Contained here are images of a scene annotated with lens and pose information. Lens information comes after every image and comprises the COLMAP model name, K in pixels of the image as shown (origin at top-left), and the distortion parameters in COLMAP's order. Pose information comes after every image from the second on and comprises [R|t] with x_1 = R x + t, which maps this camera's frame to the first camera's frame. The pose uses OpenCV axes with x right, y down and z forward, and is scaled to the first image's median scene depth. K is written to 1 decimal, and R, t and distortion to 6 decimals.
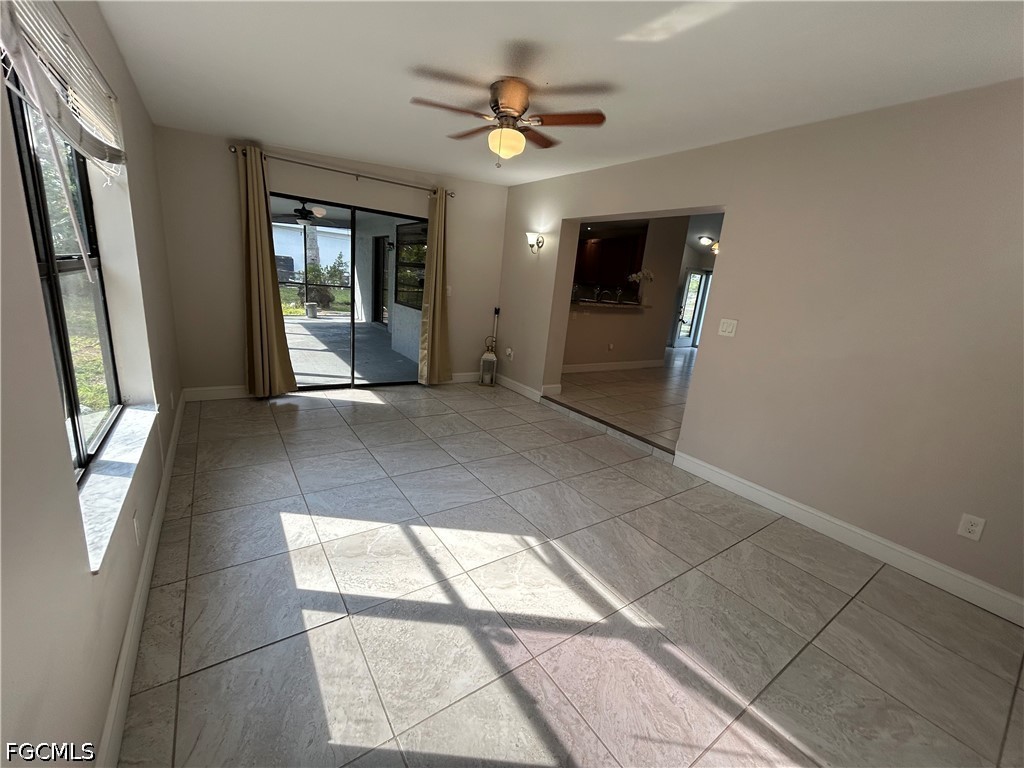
lens RADIAL K [[412.8, 0, 512.4], [0, 412.8, 385.5], [0, 0, 1]] dist [0.000213, 0.000131]
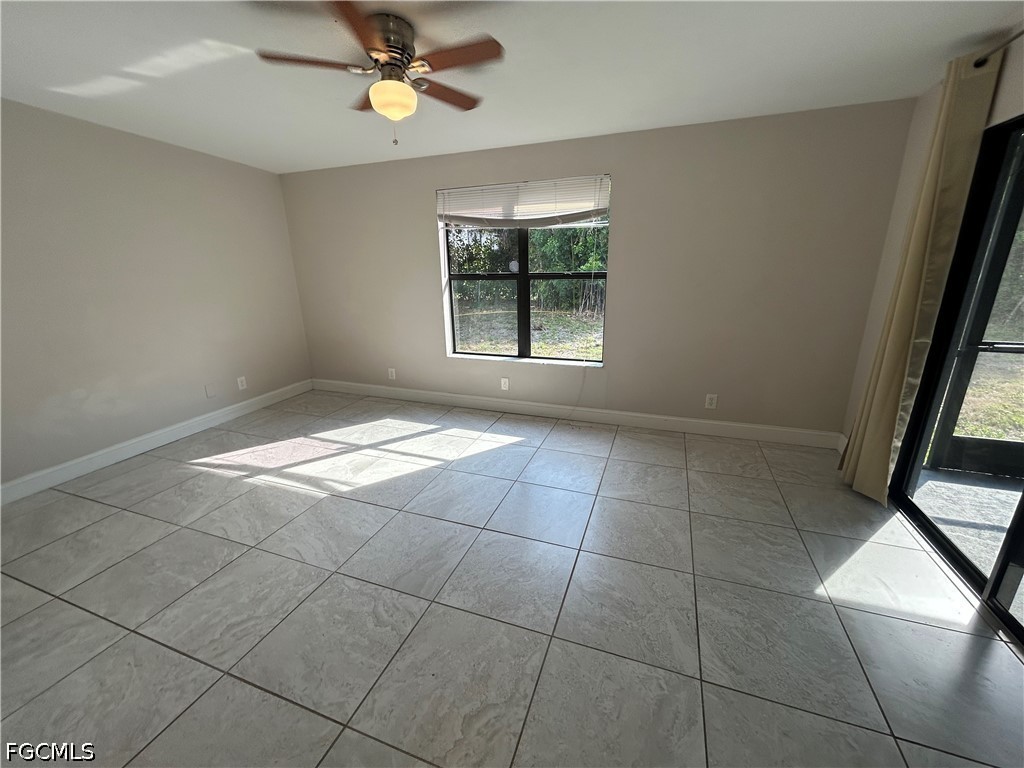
lens RADIAL K [[413.9, 0, 512.0], [0, 413.9, 384.0], [0, 0, 1]] dist [-0.001324, 0.000352]
pose [[-0.816560, 0.089301, -0.570312, 0.306489], [-0.198090, 0.884624, 0.422138, -0.484821], [0.542209, 0.457673, -0.704659, 1.942145]]
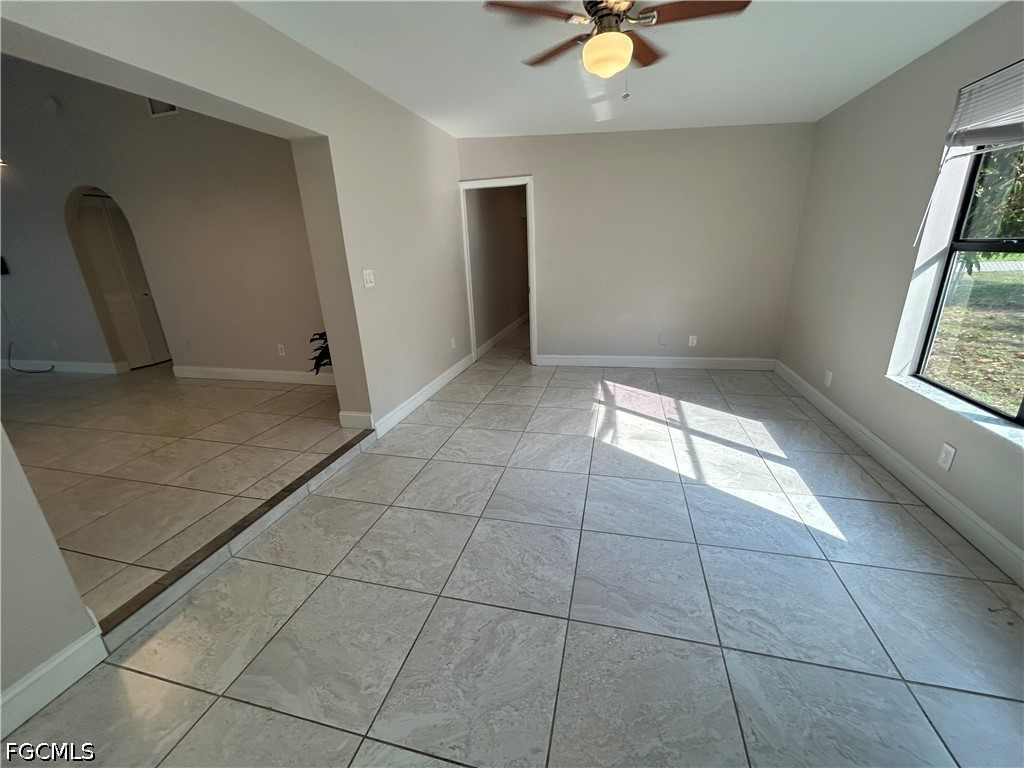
lens RADIAL K [[413.9, 0, 512.0], [0, 413.9, 384.0], [0, 0, 1]] dist [-0.001324, 0.000352]
pose [[-0.655394, -0.298959, 0.693601, -0.606975], [0.166979, 0.838252, 0.519087, -0.505235], [-0.736598, 0.456023, -0.499465, 1.779958]]
